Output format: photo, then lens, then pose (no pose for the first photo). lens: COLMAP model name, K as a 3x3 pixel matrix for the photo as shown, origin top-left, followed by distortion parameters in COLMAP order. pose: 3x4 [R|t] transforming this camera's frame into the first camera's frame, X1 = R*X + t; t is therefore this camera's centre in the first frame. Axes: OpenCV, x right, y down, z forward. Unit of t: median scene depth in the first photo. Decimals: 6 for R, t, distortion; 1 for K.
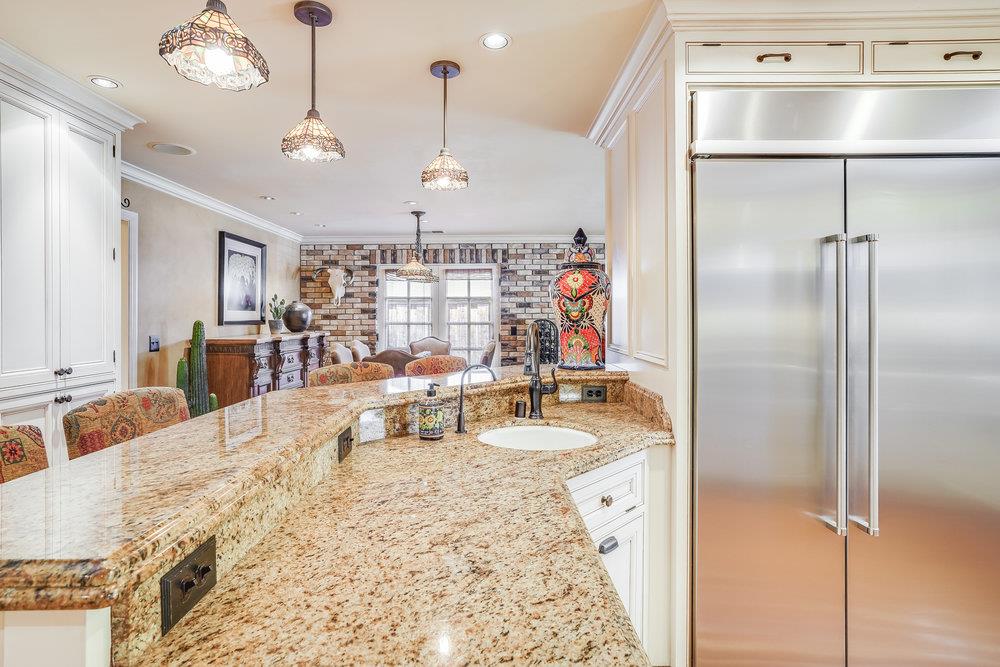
lens RADIAL K [[505.0, 0, 488.3], [0, 505.0, 313.7], [0, 0, 1]] dist [-0.039792, 0.024237]
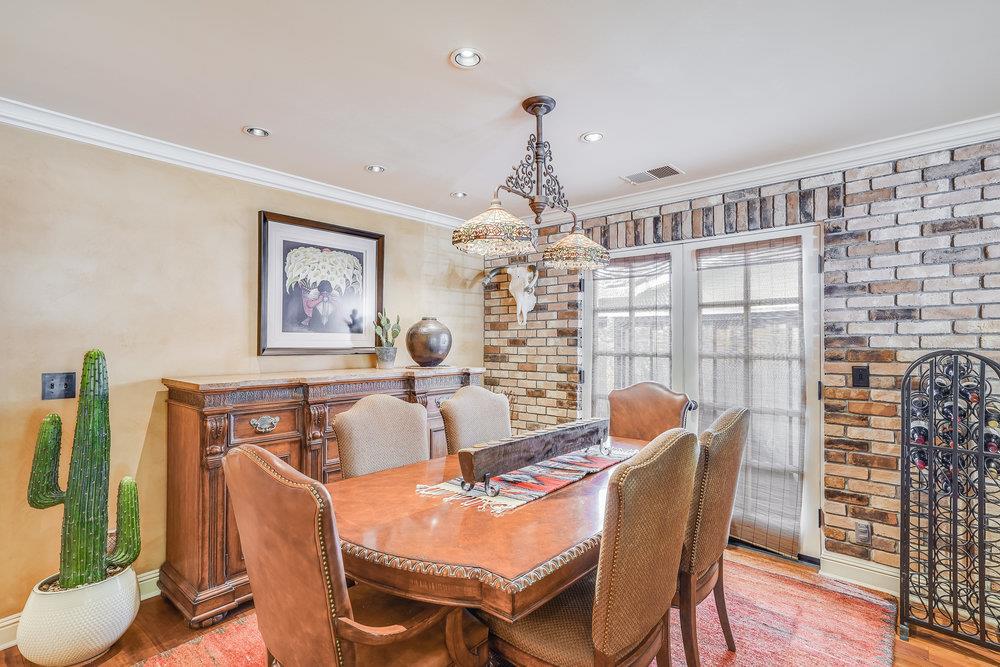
lens RADIAL K [[494.4, 0, 506.3], [0, 494.4, 340.0], [0, 0, 1]] dist [-0.001648, 0.025607]
pose [[0.765541, 0.000062, -0.643387, 0.090372], [0.002774, 0.999990, 0.003397, 0.001246], [0.643381, -0.004385, 0.765534, 0.495838]]
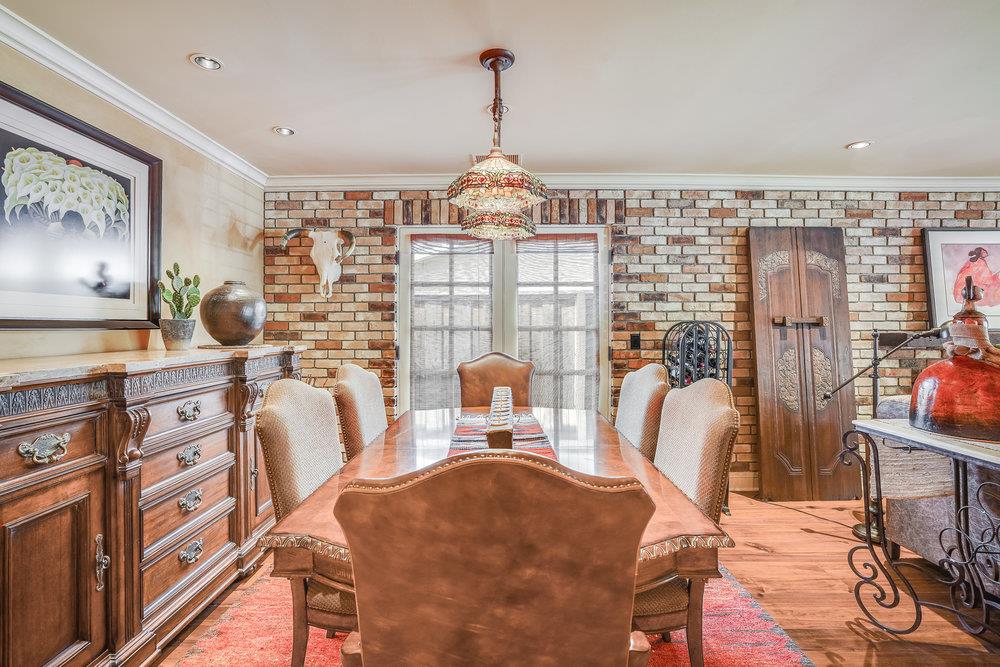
lens RADIAL K [[468.2, 0, 500.3], [0, 468.2, 326.3], [0, 0, 1]] dist [-0.045196, 0.030254]
pose [[0.999996, 0.002691, 0.000175, -0.102852], [-0.002692, 0.999945, 0.010142, 0.011357], [-0.000148, -0.010142, 0.999949, 0.468707]]
